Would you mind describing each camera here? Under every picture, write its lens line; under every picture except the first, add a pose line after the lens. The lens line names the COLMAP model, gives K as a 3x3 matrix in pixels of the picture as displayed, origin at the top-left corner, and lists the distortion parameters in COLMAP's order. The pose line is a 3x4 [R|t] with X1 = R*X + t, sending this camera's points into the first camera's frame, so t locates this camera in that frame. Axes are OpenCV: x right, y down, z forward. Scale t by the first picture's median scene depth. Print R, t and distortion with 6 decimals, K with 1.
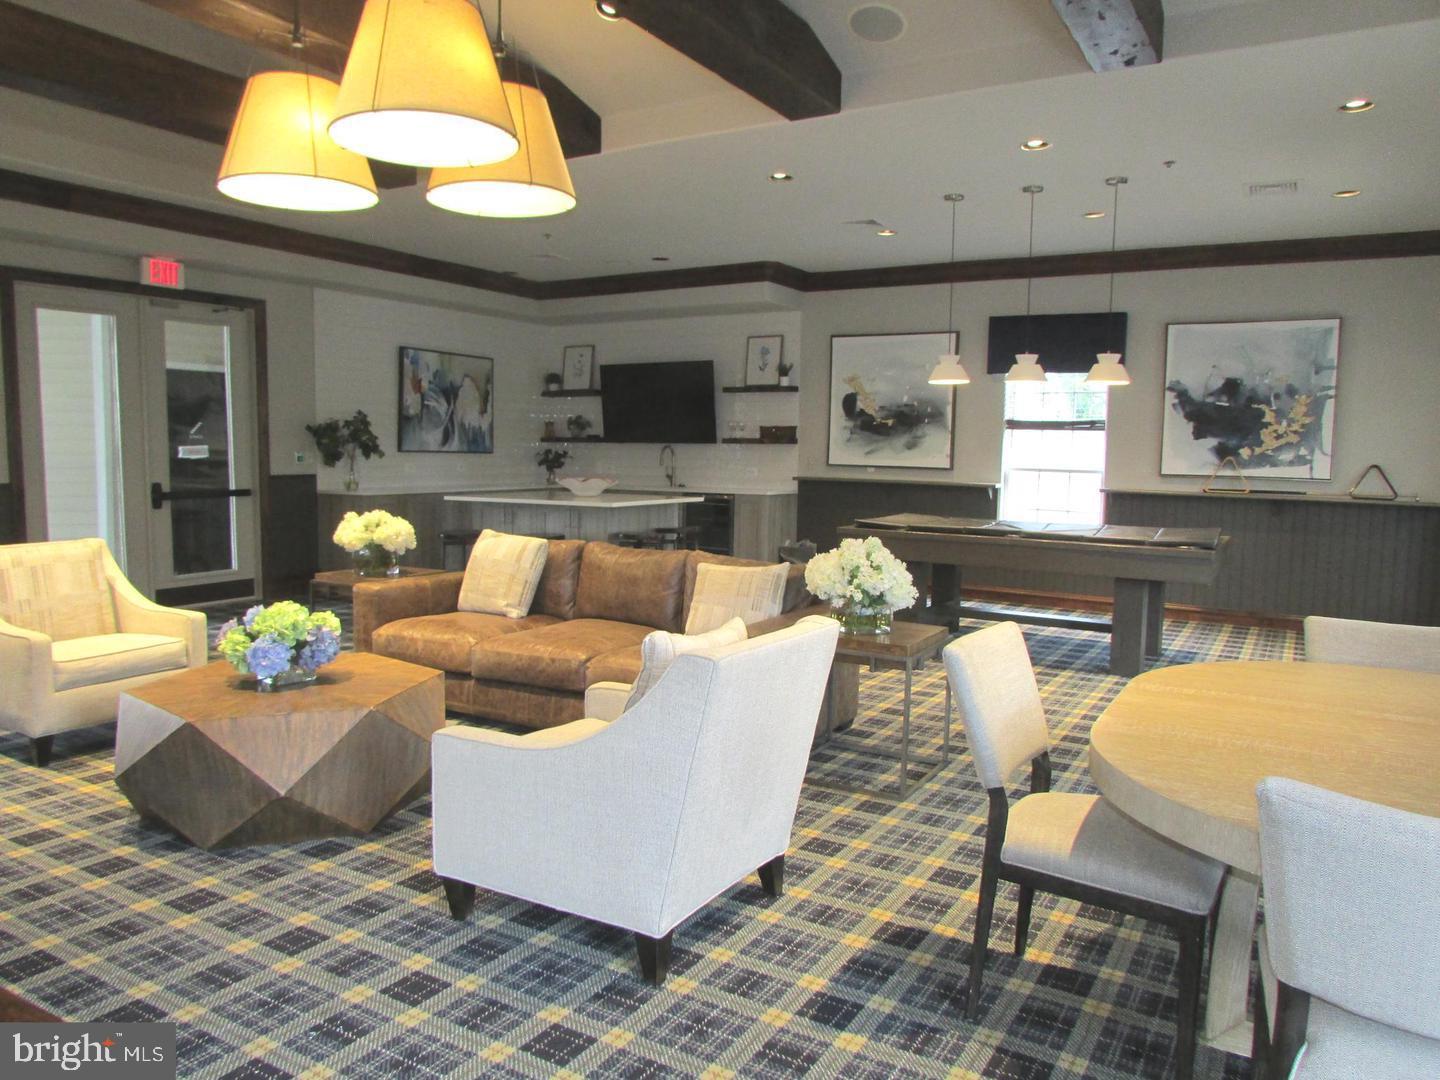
lens RADIAL K [[1022.5, 0, 721.3], [0, 1022.5, 542.7], [0, 0, 1]] dist [-0.038522, 0.005223]
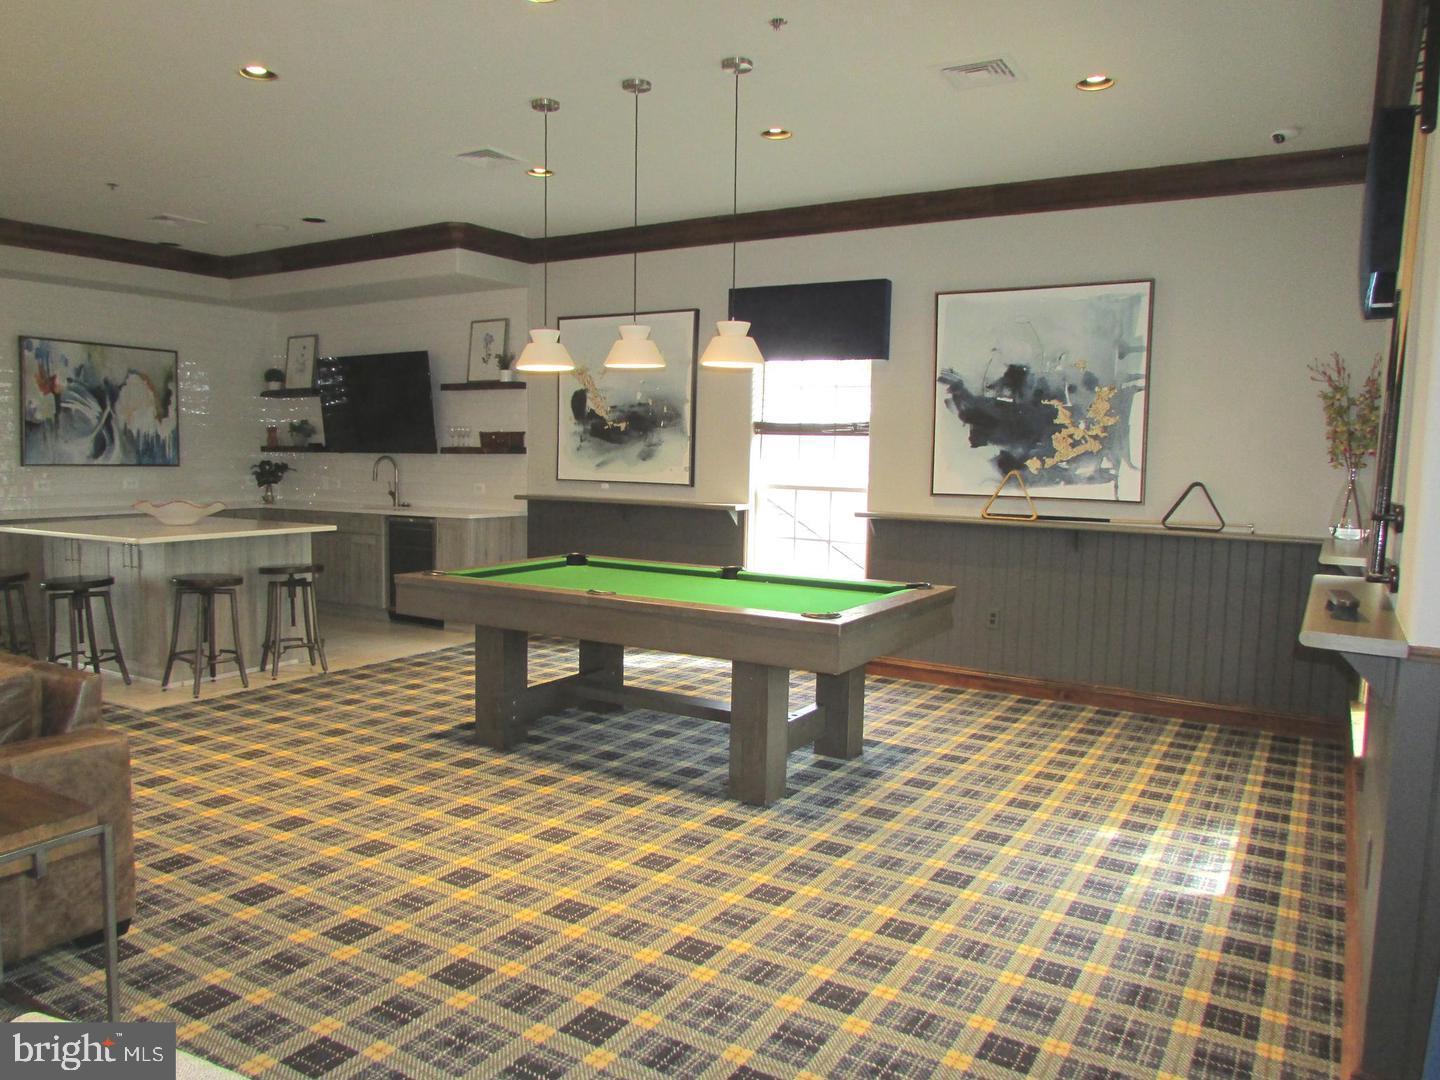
lens RADIAL K [[1022.5, 0, 718.2], [0, 1022.5, 540.9], [0, 0, 1]] dist [-0.038522, 0.005223]
pose [[0.999989, -0.002408, -0.003899, 0.243431], [0.002387, 0.999983, -0.005334, -0.025246], [0.003912, 0.005324, 0.999978, 0.212739]]
